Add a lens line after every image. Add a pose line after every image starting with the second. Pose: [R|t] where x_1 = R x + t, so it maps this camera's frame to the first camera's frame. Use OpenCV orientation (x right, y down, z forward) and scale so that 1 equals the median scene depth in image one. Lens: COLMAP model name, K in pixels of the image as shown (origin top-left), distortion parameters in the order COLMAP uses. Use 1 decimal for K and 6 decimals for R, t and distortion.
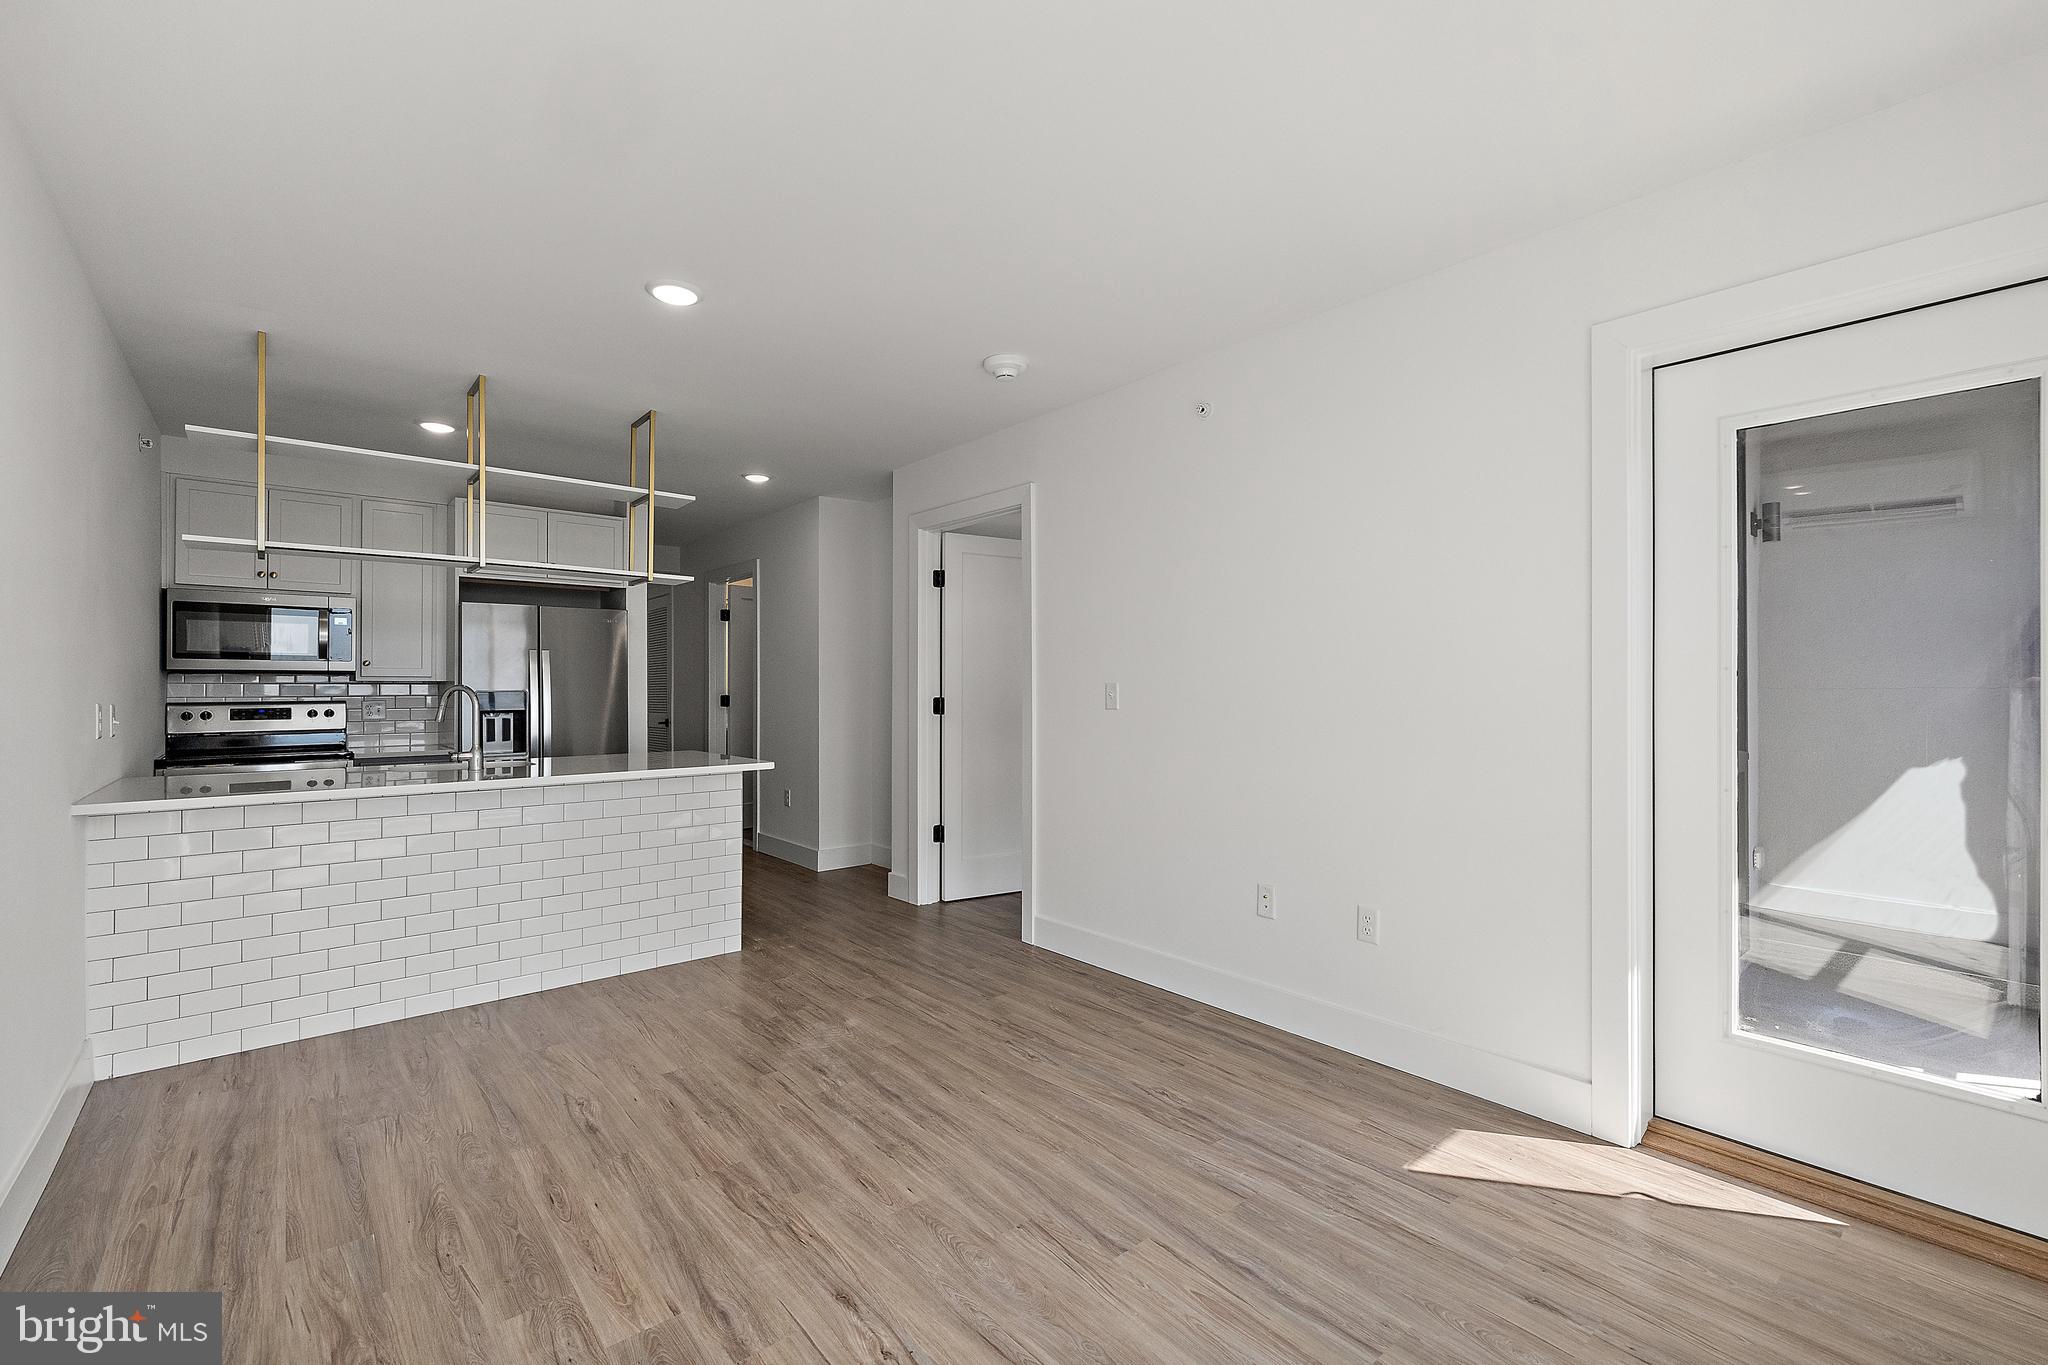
lens RADIAL K [[876.4, 0, 1024.2], [0, 876.4, 690.4], [0, 0, 1]] dist [0.009226, -0.000096]
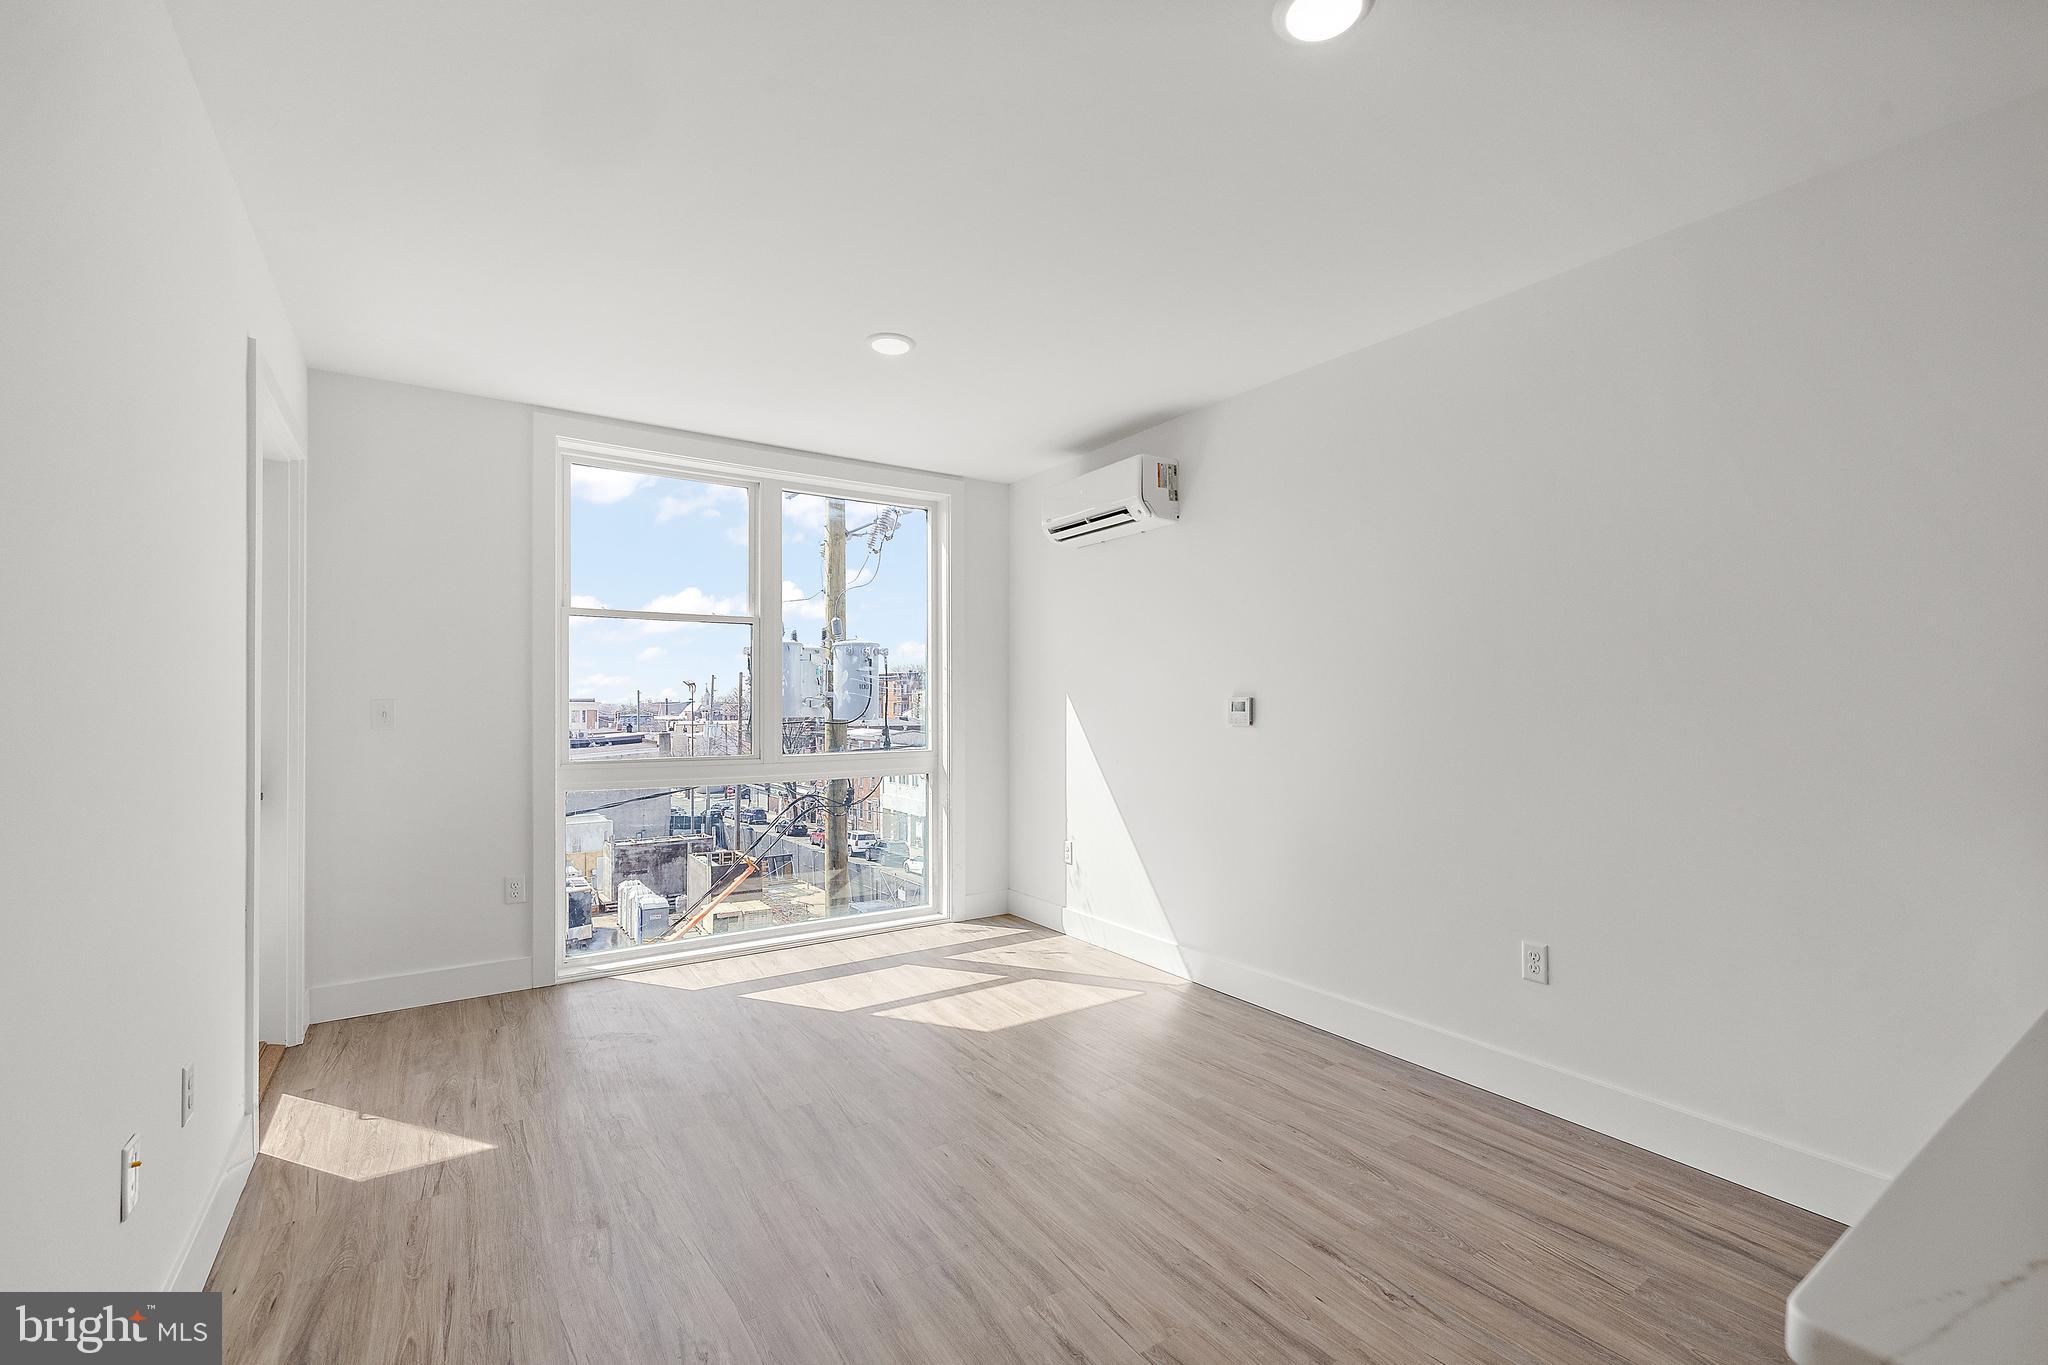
lens RADIAL K [[876.4, 0, 1027.4], [0, 876.4, 693.3], [0, 0, 1]] dist [0.009226, -0.000096]
pose [[-0.994058, 0.005632, 0.108703, -0.309647], [0.004557, 0.999938, -0.010132, -0.005772], [-0.108753, -0.009577, -0.994023, 1.823260]]
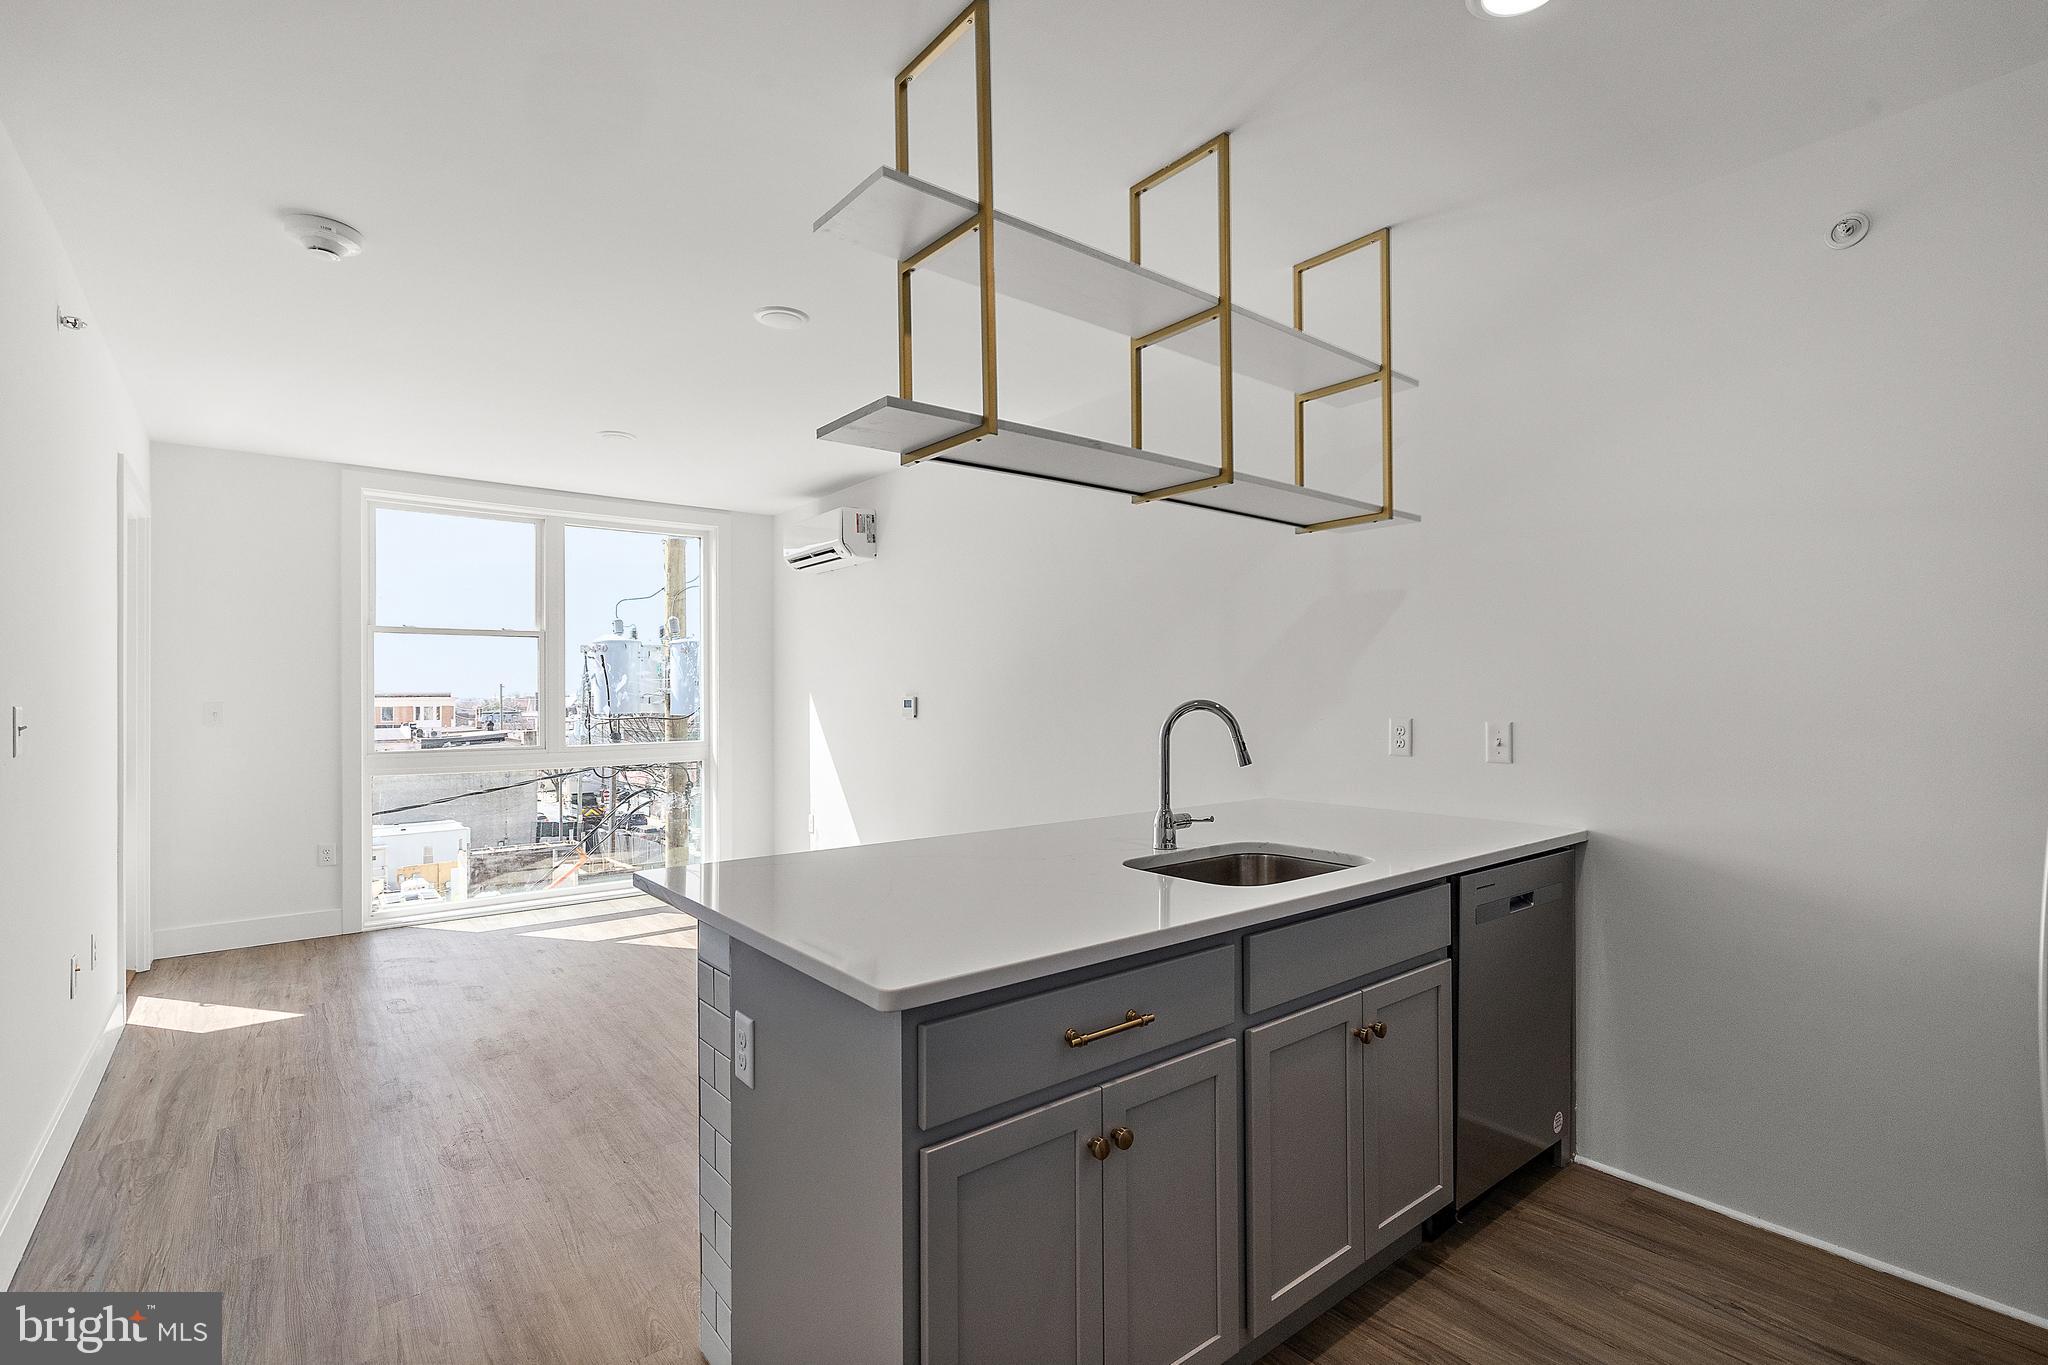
lens RADIAL K [[950.9, 0, 1023.2], [0, 950.9, 682.2], [0, 0, 1]] dist [0.005912, 0.000305]
pose [[-0.999551, 0.010171, 0.028188, -0.815292], [0.009842, 0.999882, -0.011775, -0.017023], [-0.028305, -0.011492, -0.999533, 2.411419]]
